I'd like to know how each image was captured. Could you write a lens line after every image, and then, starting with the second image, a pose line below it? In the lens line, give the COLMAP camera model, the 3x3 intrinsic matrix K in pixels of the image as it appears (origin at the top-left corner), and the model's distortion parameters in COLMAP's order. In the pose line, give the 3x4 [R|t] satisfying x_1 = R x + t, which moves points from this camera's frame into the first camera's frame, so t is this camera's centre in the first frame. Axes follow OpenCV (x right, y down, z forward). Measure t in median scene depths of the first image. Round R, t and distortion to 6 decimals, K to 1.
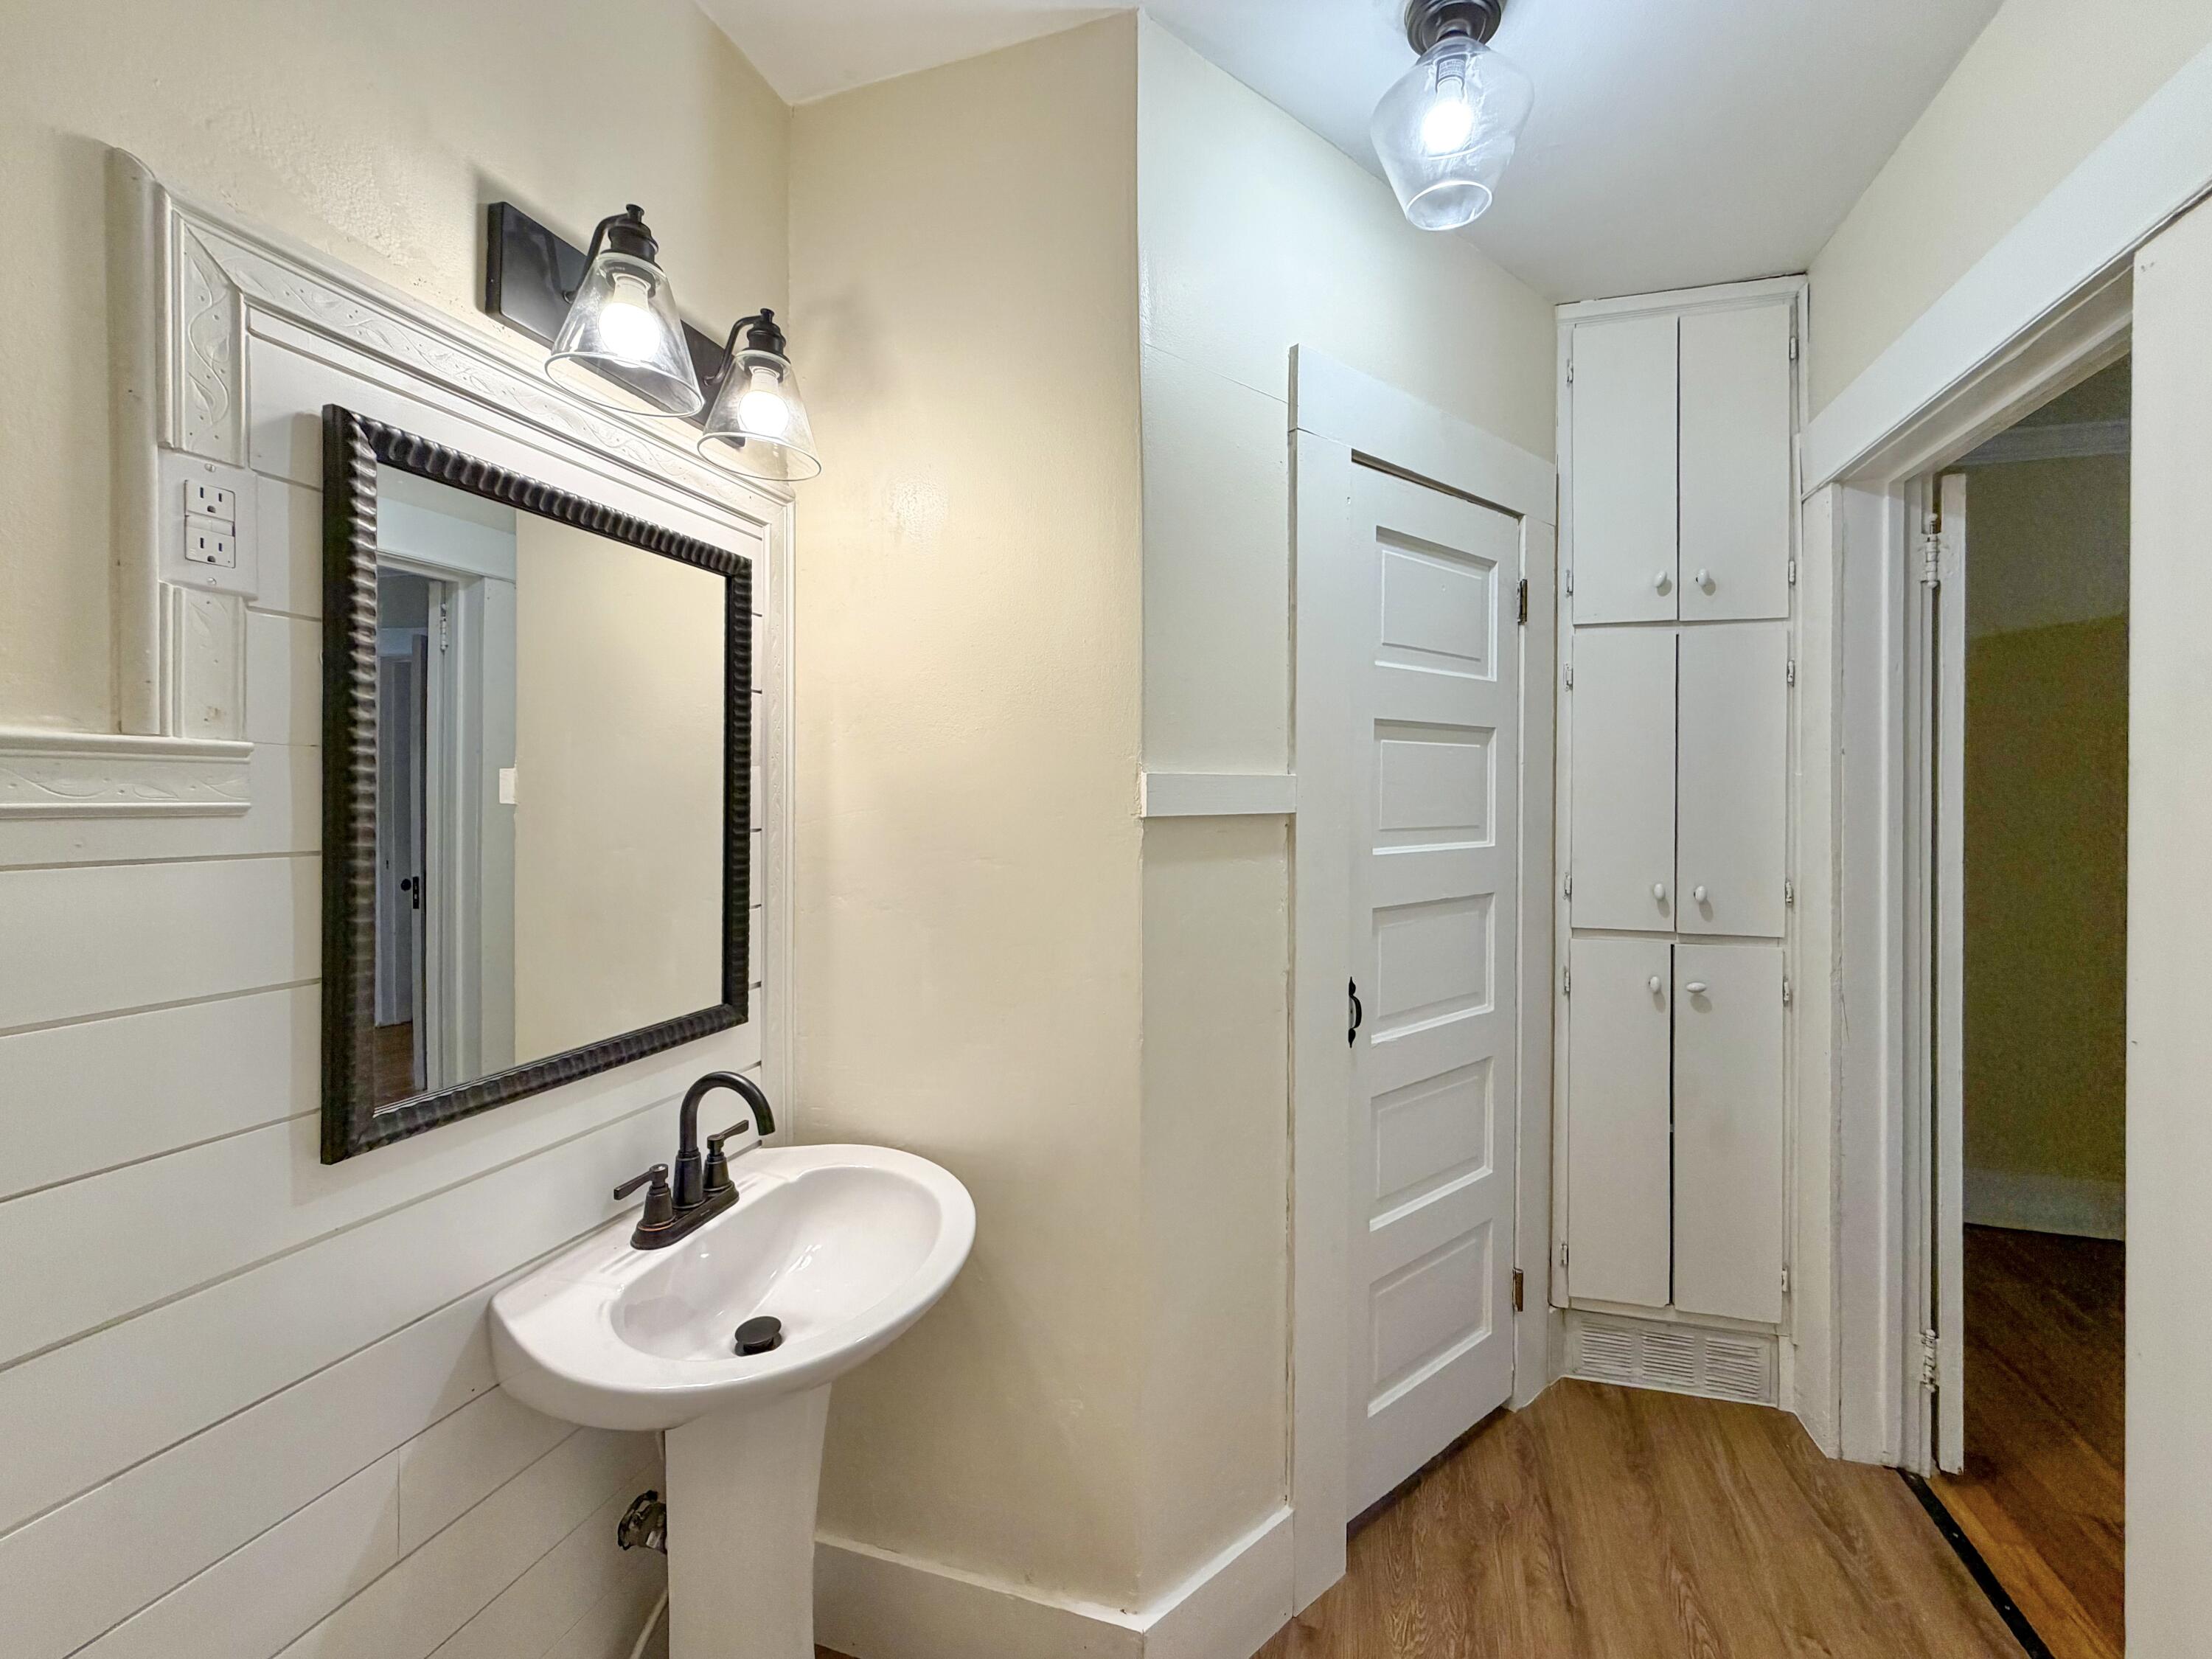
lens RADIAL K [[888.7, 0, 1091.5], [0, 888.7, 838.0], [0, 0, 1]] dist [-0.011427, 0.000150]
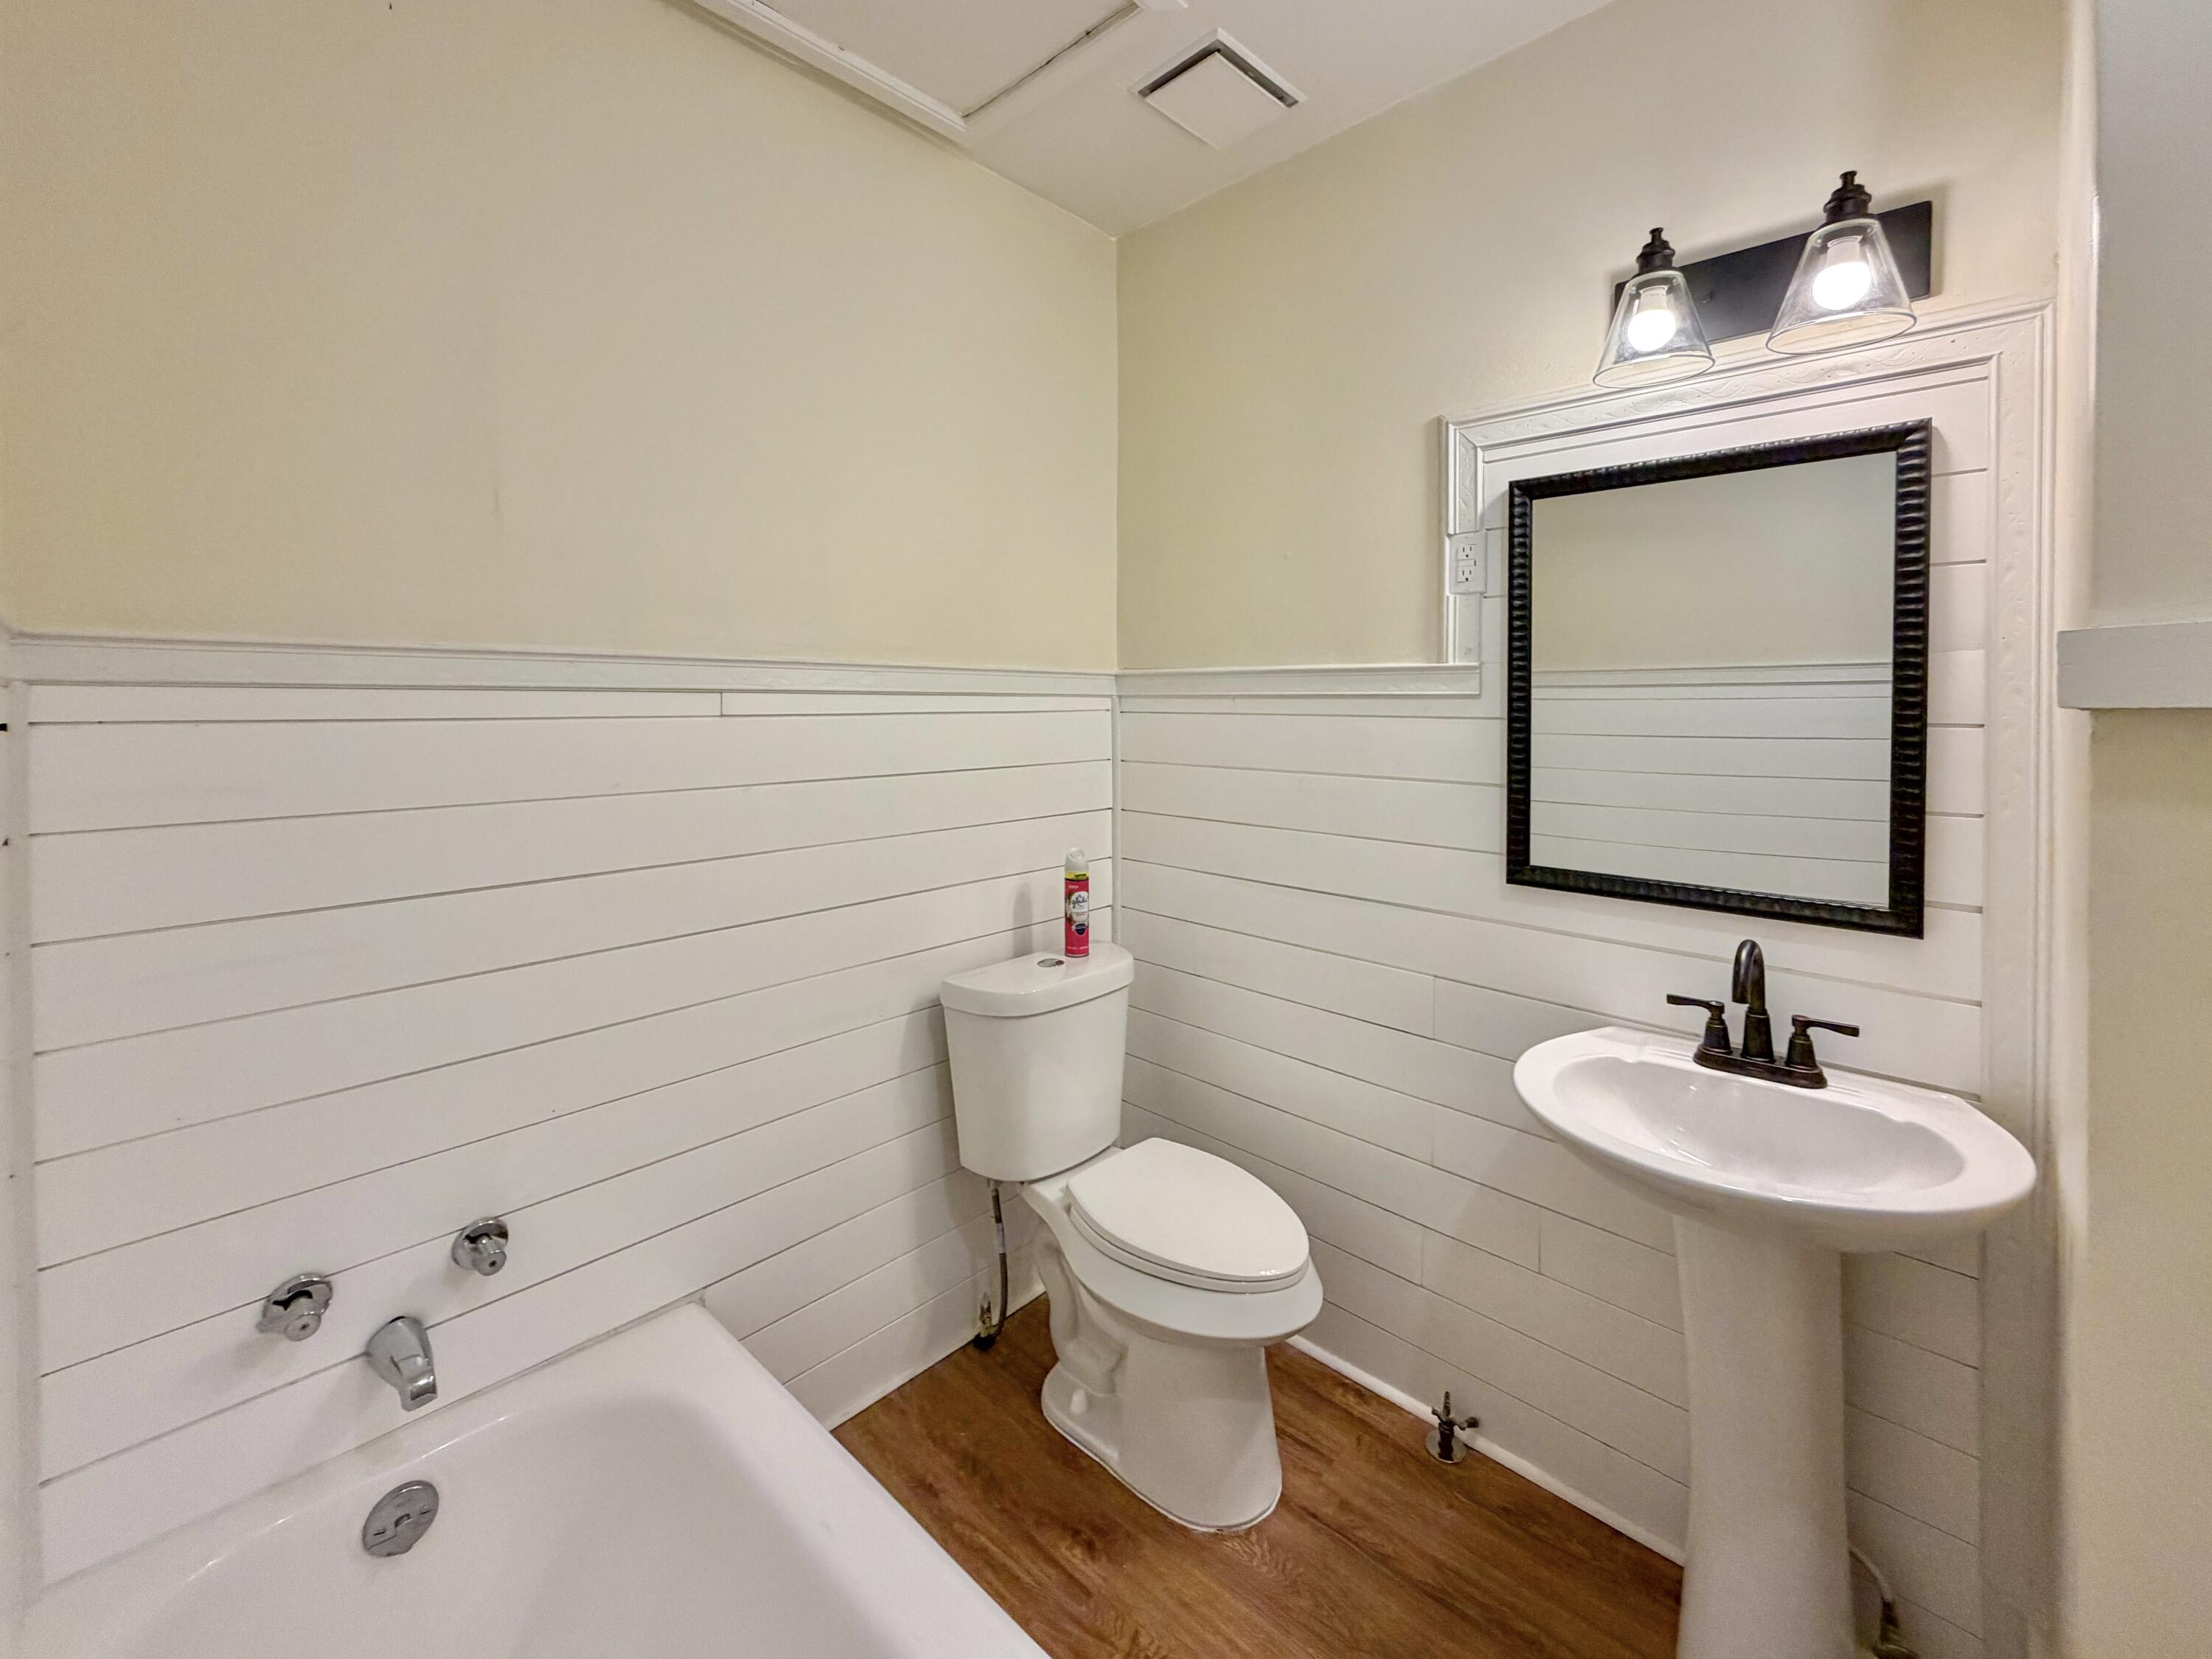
lens RADIAL K [[888.7, 0, 1091.5], [0, 888.7, 838.0], [0, 0, 1]] dist [-0.011427, 0.000150]
pose [[-0.420871, 0.136931, -0.896726, 1.380008], [-0.044159, 0.984276, 0.171026, -0.018170], [0.906045, 0.111578, -0.408207, 1.065446]]
